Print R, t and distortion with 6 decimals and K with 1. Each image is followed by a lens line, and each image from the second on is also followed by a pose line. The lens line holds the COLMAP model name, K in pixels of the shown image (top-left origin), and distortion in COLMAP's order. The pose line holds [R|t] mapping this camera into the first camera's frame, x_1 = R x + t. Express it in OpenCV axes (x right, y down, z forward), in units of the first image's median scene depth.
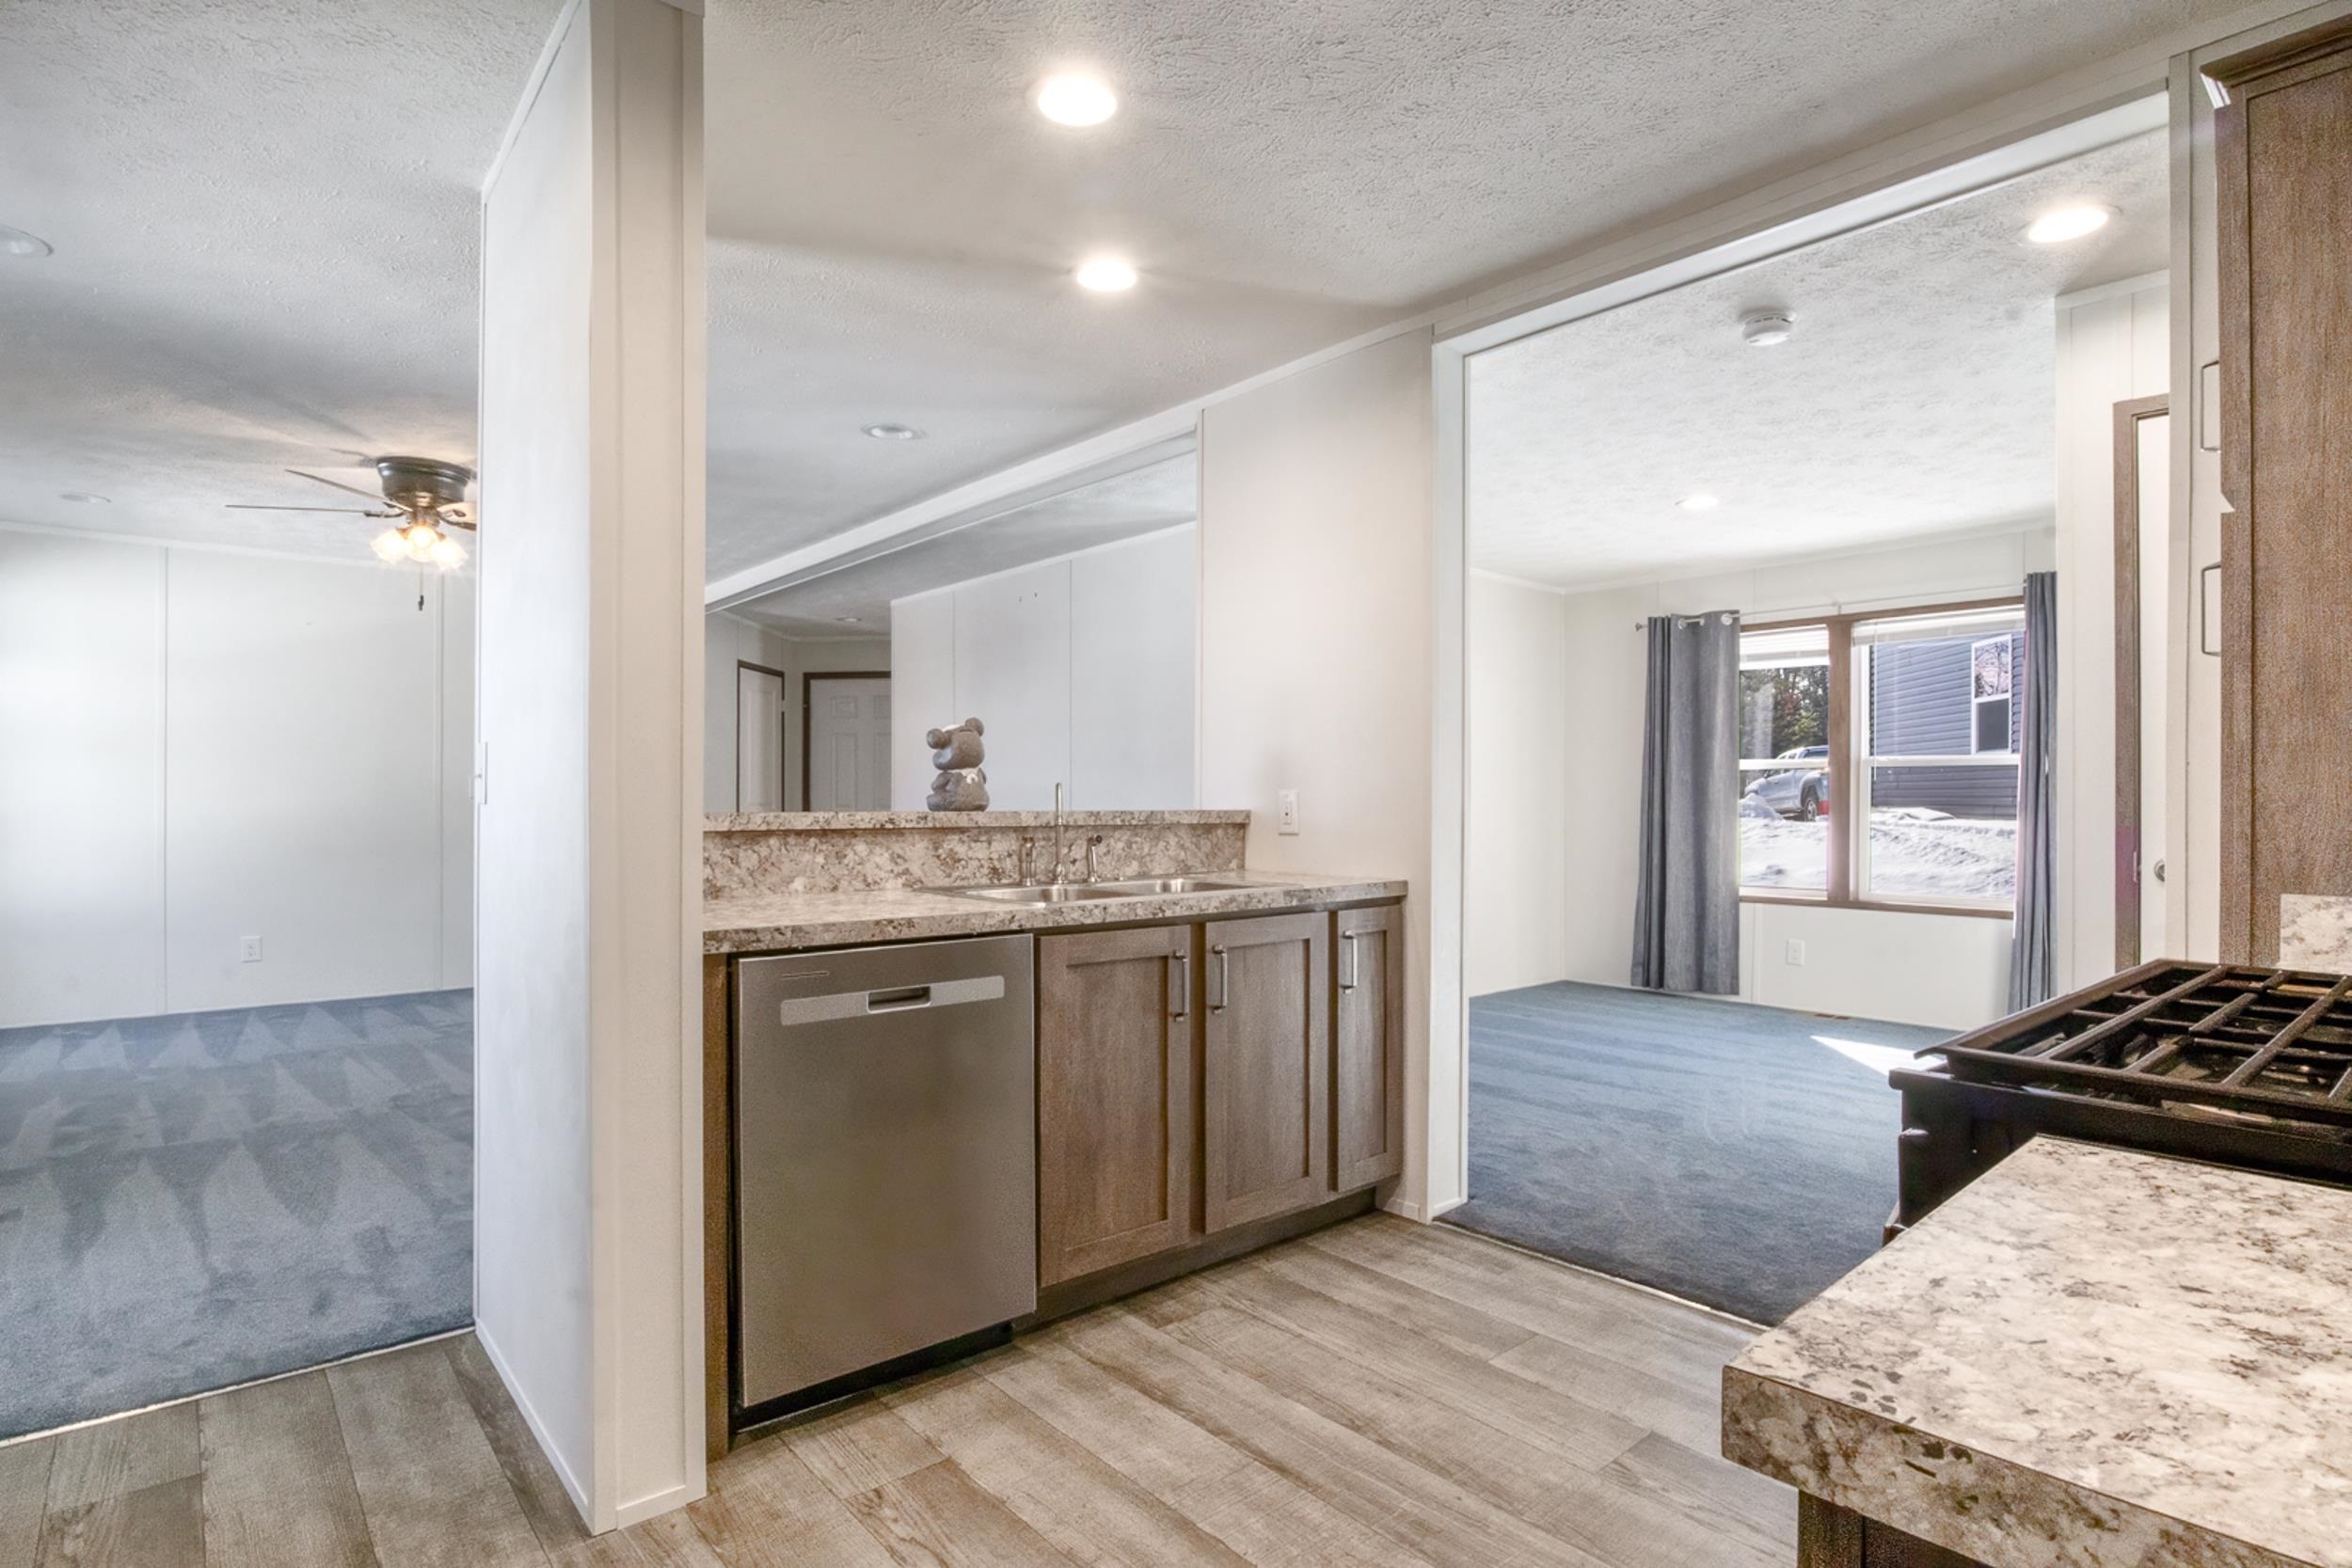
lens RADIAL K [[1194.4, 0, 1188.9], [0, 1194.4, 806.1], [0, 0, 1]] dist [-0.019967, -0.000103]
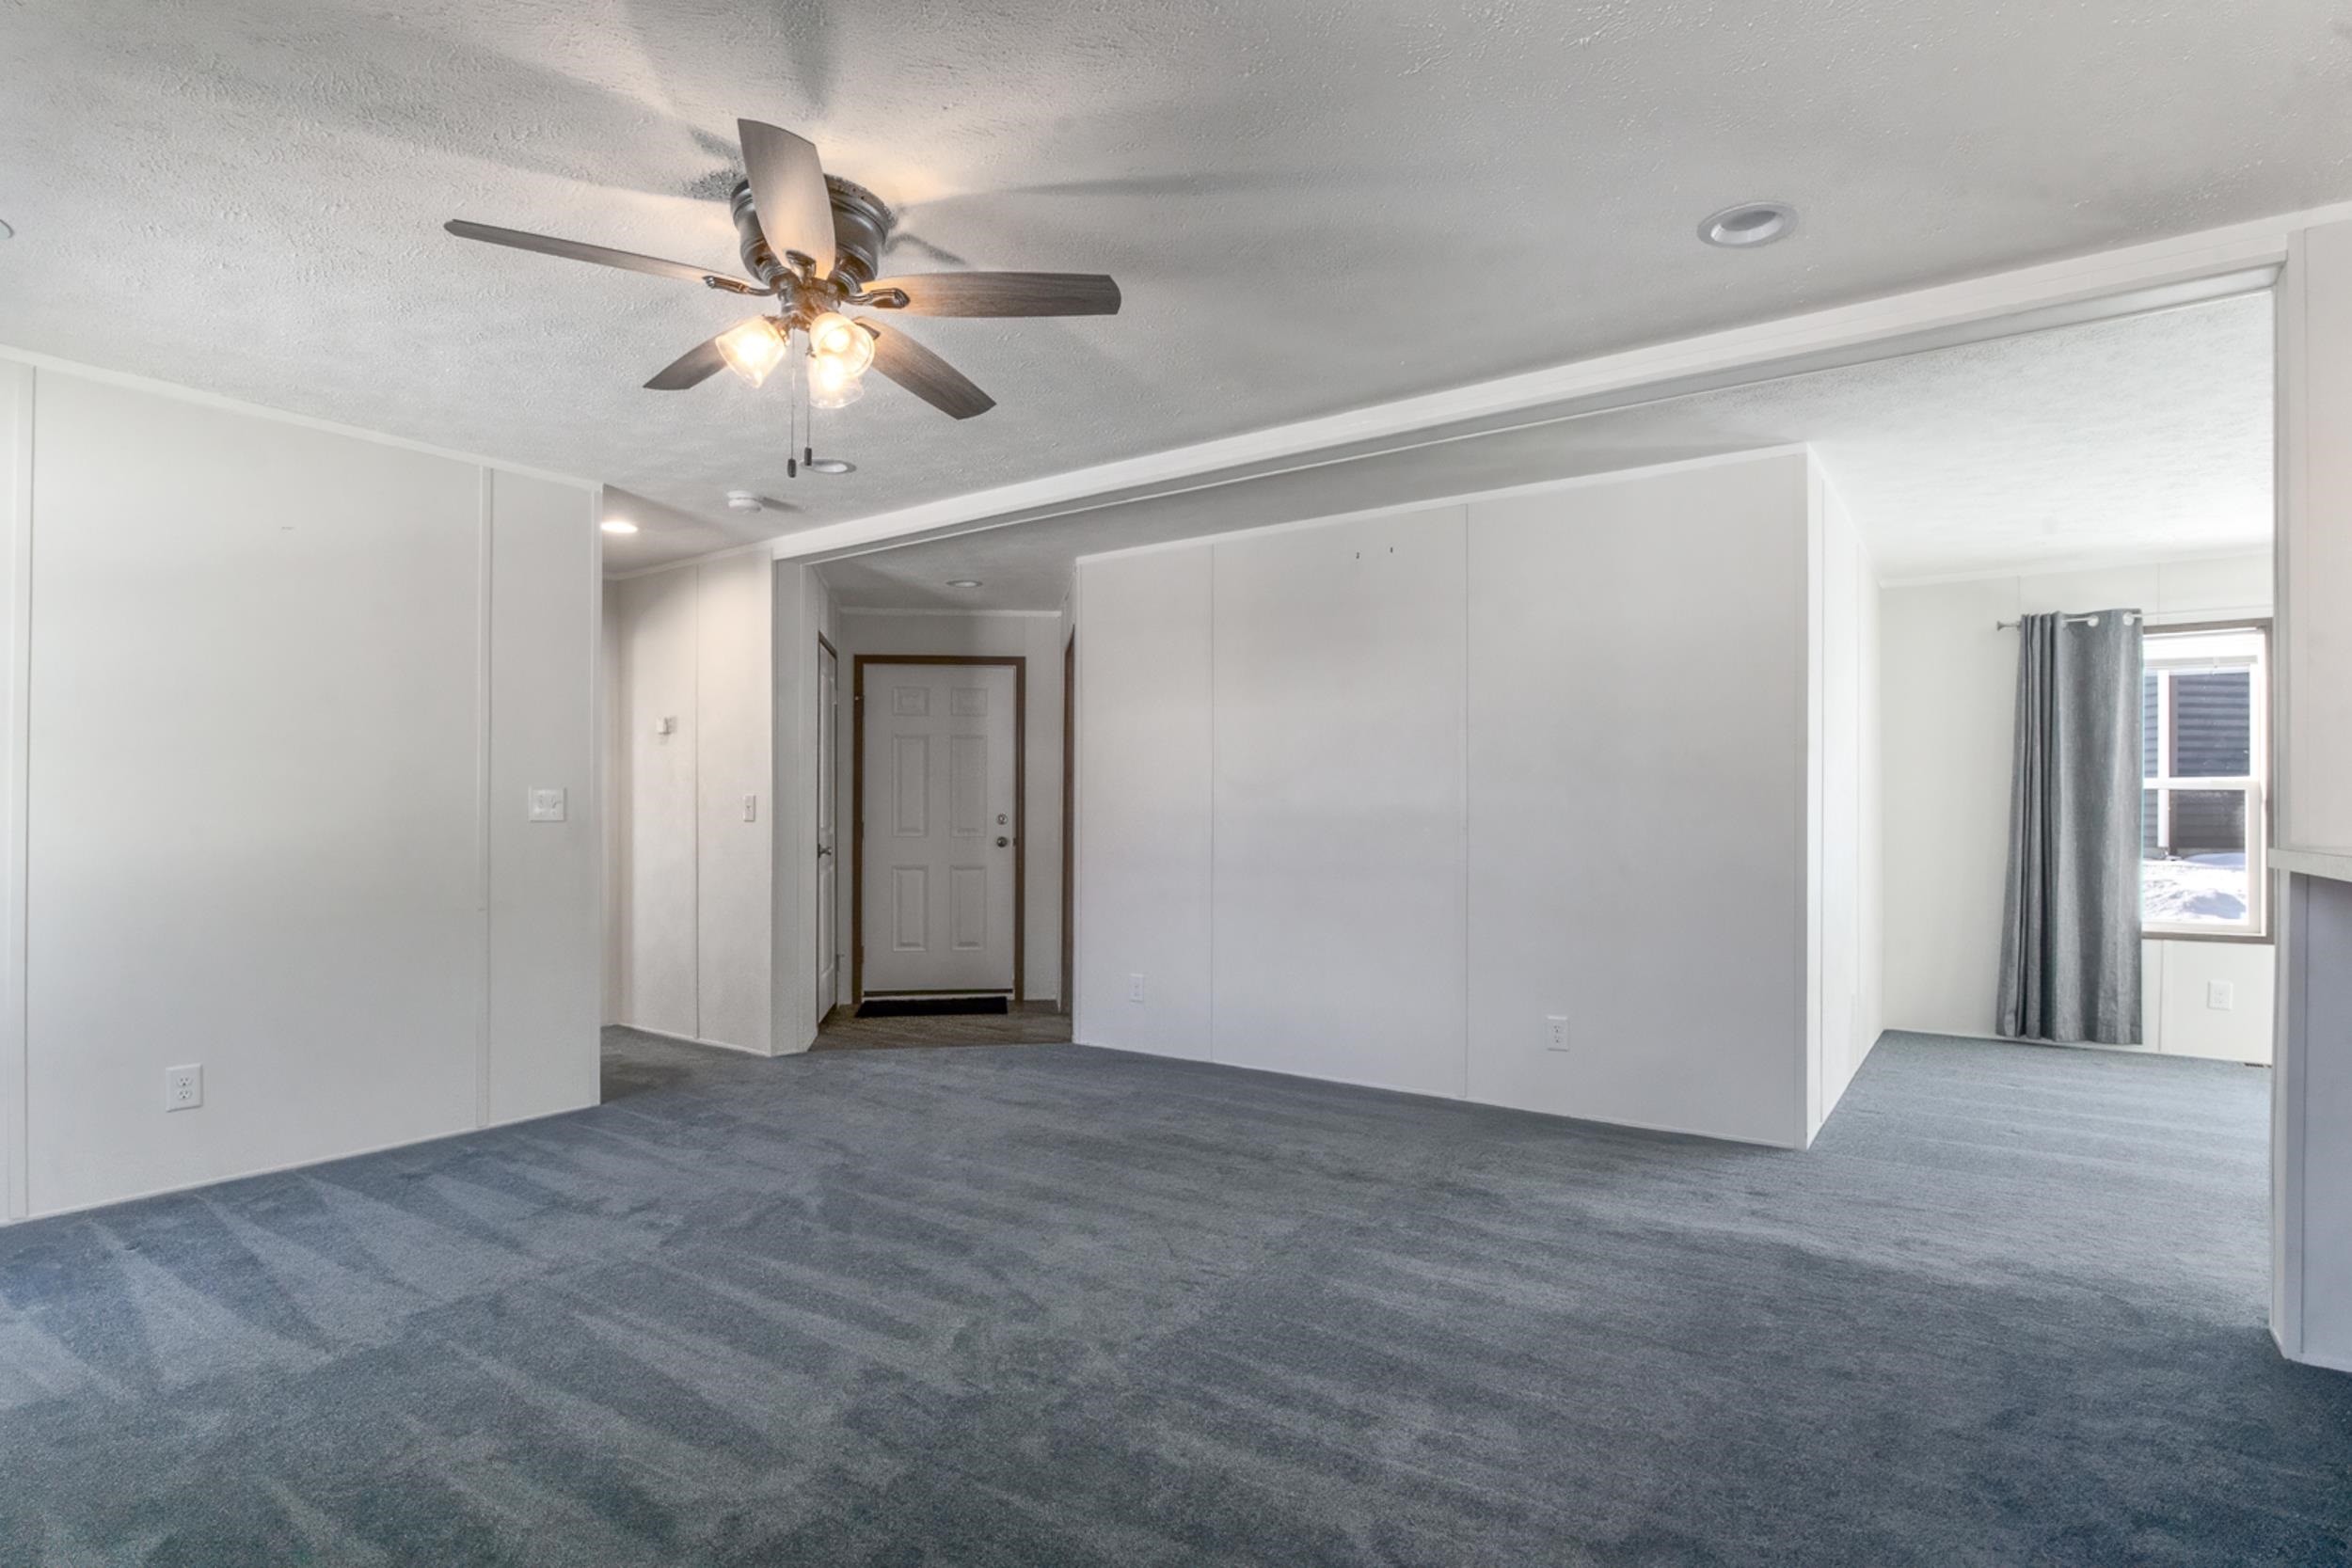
lens RADIAL K [[1183.6, 0, 1175.1], [0, 1183.6, 813.3], [0, 0, 1]] dist [-0.013661, -0.000027]
pose [[0.972351, 0.001304, 0.233520, -0.861915], [0.000688, 0.999964, -0.008450, -0.011773], [-0.233523, 0.008377, 0.972315, 0.626698]]
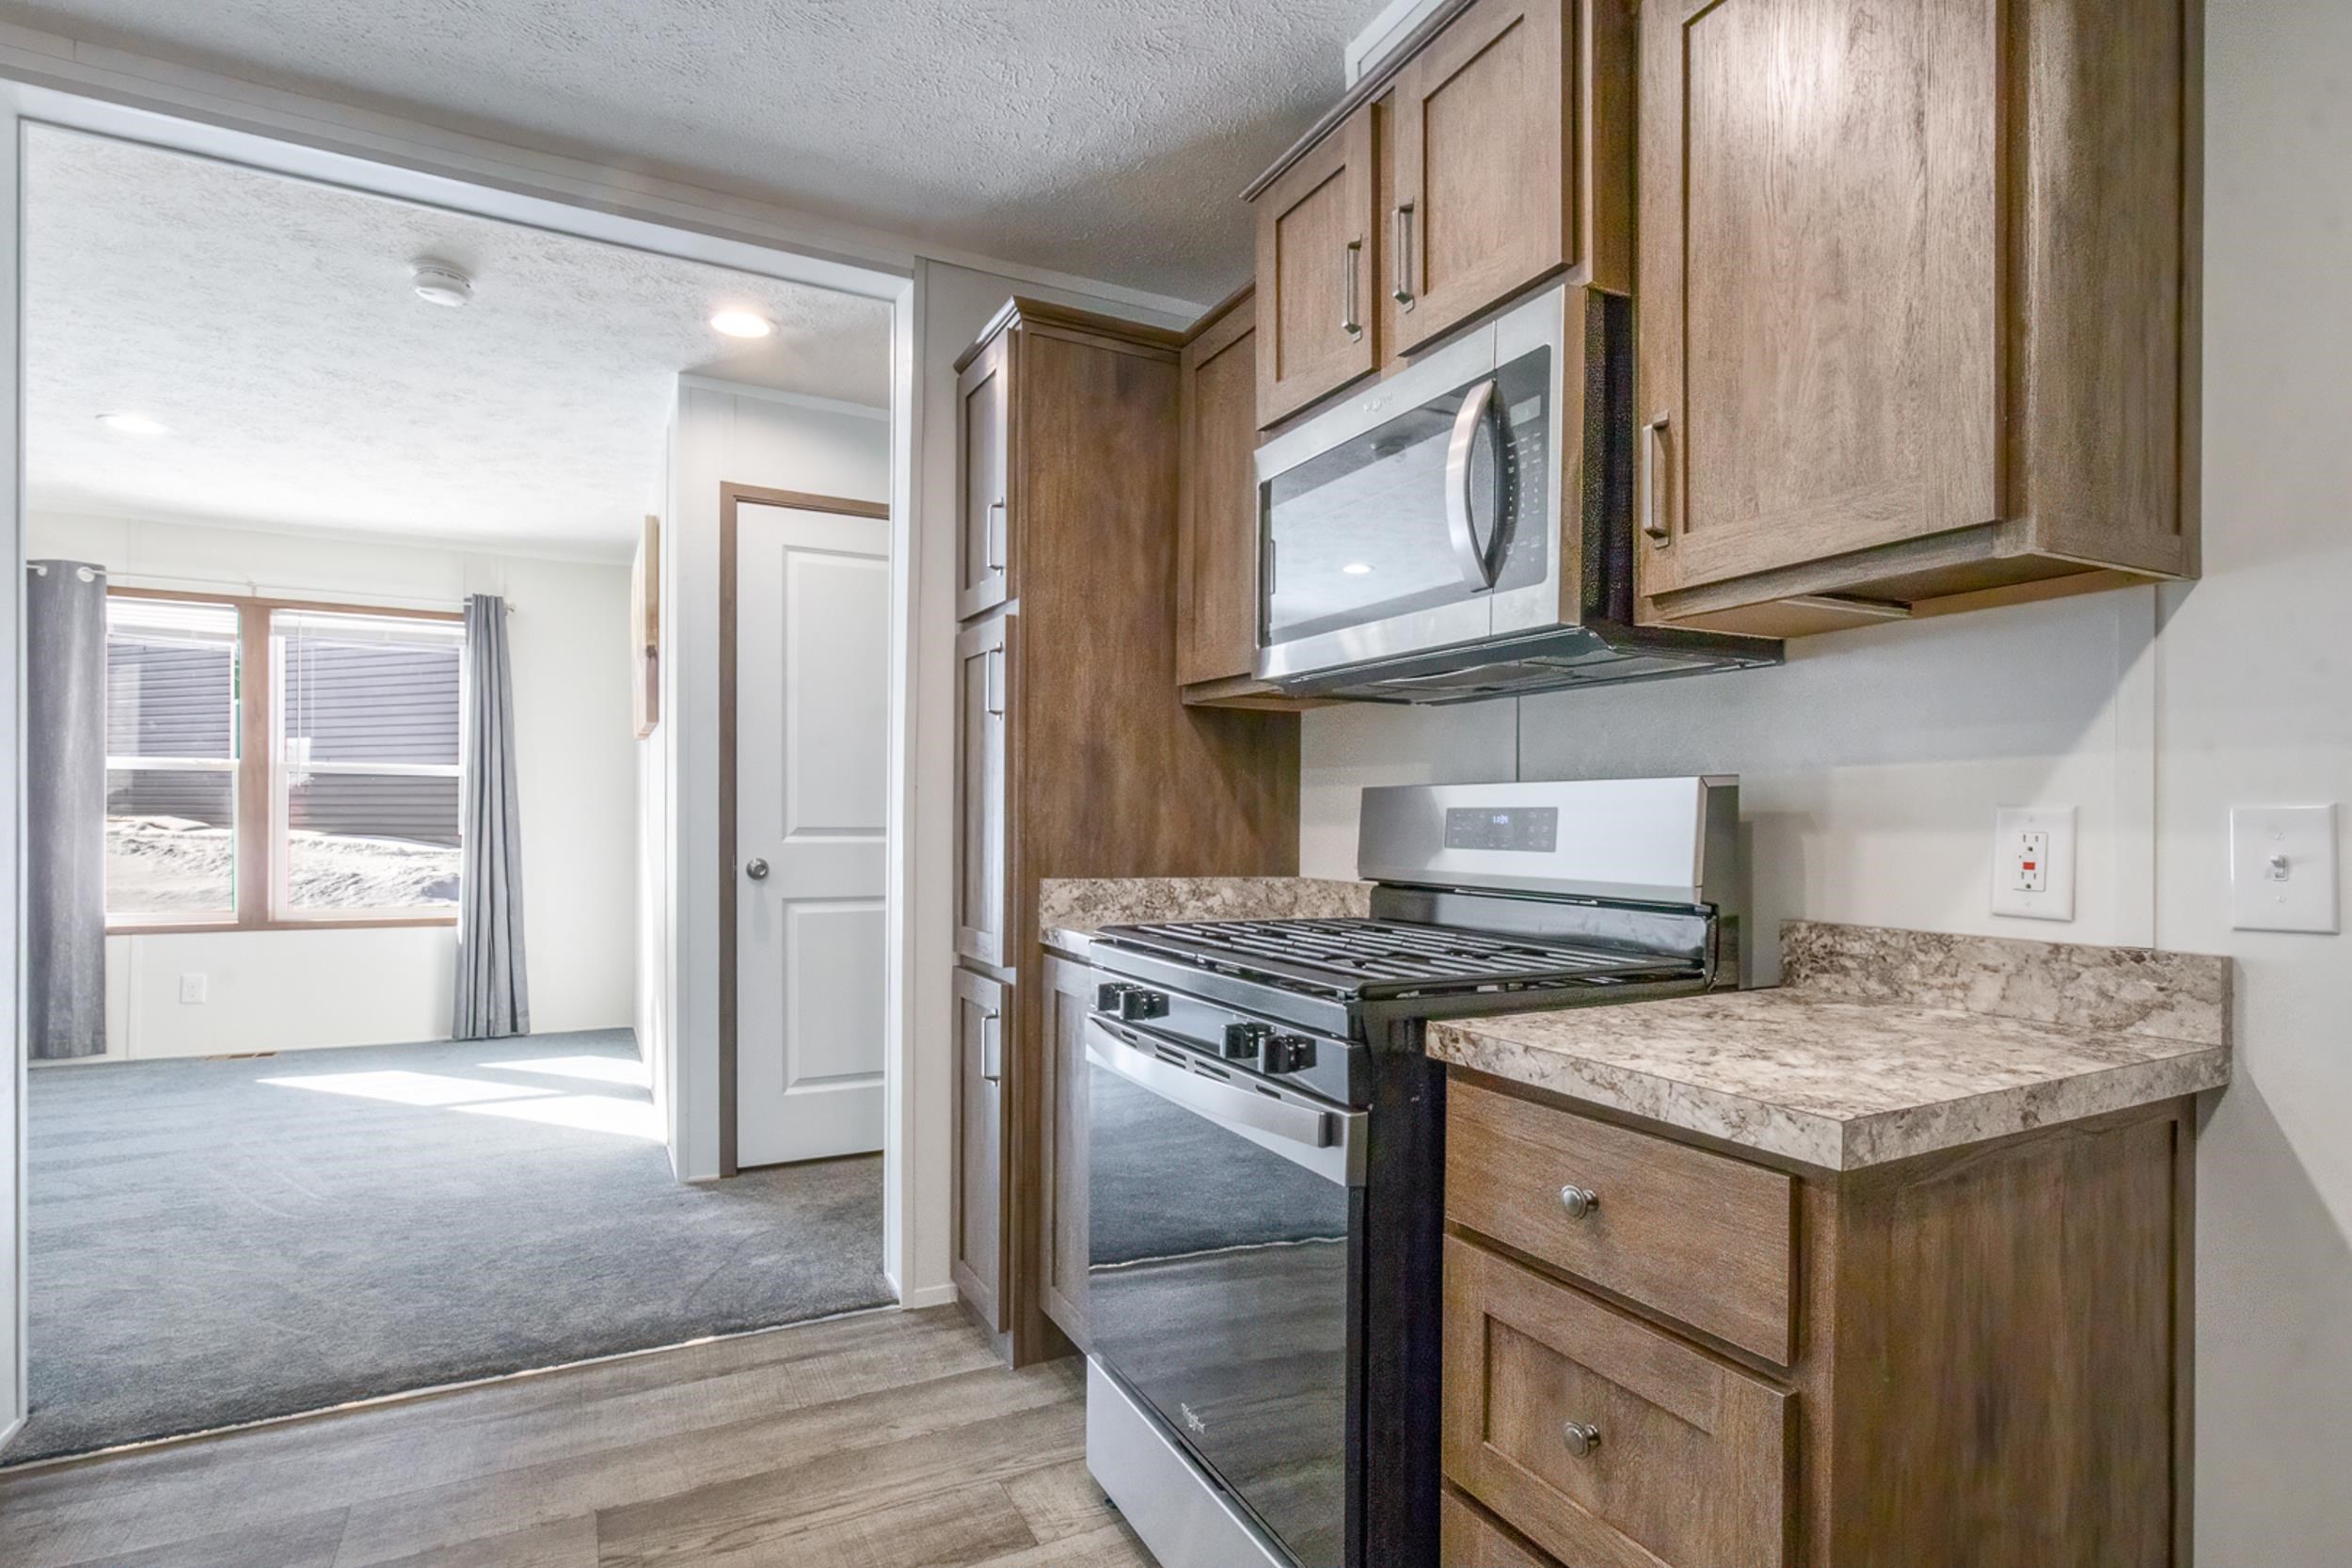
lens RADIAL K [[1159.6, 0, 1188.4], [0, 1159.6, 833.2], [0, 0, 1]] dist [-0.004035, -0.000054]
pose [[0.229989, -0.010499, 0.973137, -0.234409], [-0.004670, 0.999918, 0.011892, 0.000026], [-0.973182, -0.007280, 0.229921, 0.238741]]
